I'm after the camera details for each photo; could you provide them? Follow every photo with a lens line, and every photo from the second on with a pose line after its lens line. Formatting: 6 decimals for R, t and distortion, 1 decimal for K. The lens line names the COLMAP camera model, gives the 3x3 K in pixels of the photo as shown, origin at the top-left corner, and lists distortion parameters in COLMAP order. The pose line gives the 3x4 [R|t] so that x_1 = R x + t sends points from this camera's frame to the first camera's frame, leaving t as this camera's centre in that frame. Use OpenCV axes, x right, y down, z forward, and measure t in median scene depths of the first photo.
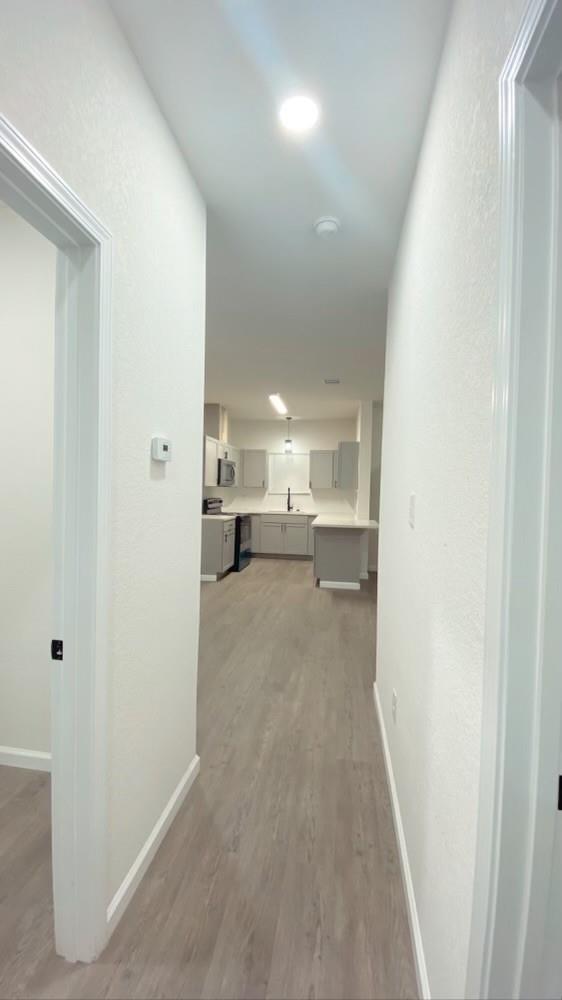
lens RADIAL K [[409.9, 0, 283.4], [0, 409.9, 498.1], [0, 0, 1]] dist [0.000252, -0.000194]
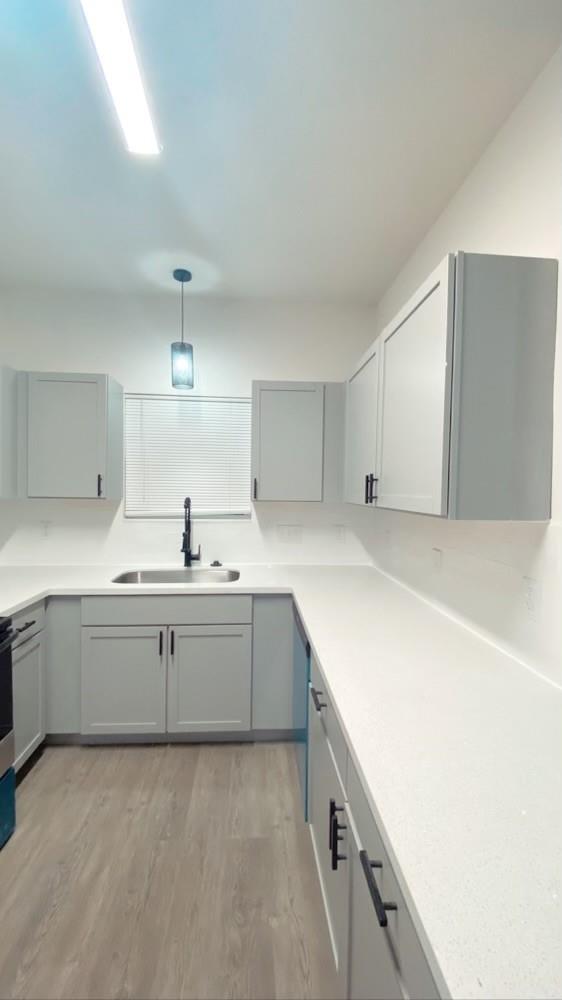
lens RADIAL K [[409.9, 0, 283.4], [0, 409.9, 498.1], [0, 0, 1]] dist [0.000252, -0.000194]
pose [[0.977378, -0.010970, 0.211216, 0.019718], [0.010039, 0.999935, 0.005479, -0.026083], [-0.211262, -0.003235, 0.977424, 0.671911]]
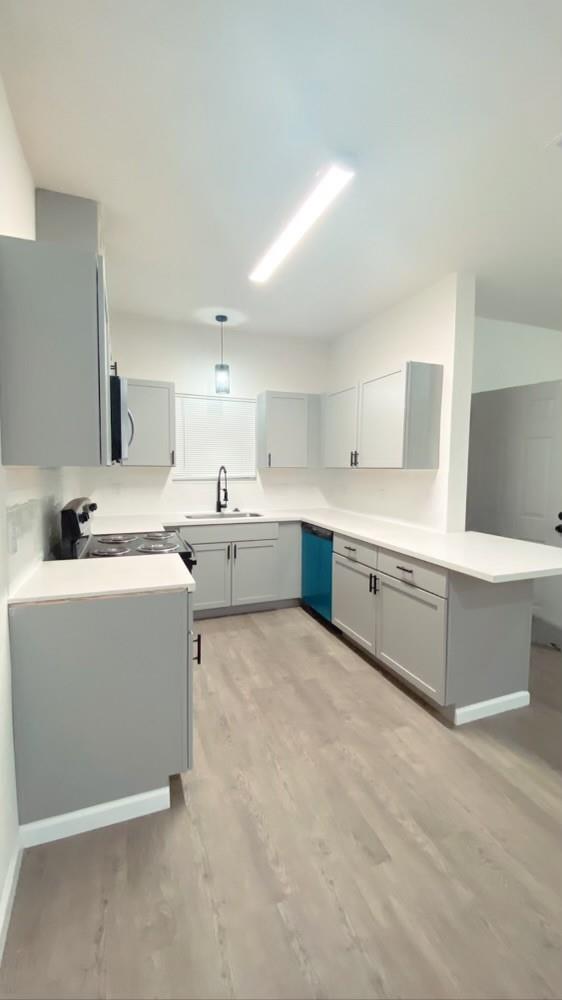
lens RADIAL K [[409.9, 0, 283.4], [0, 409.9, 498.1], [0, 0, 1]] dist [0.000252, -0.000194]
pose [[0.872697, -0.048633, 0.485835, -0.164225], [0.018957, 0.997652, 0.065816, -0.017773], [-0.487895, -0.048227, 0.871569, 0.537123]]
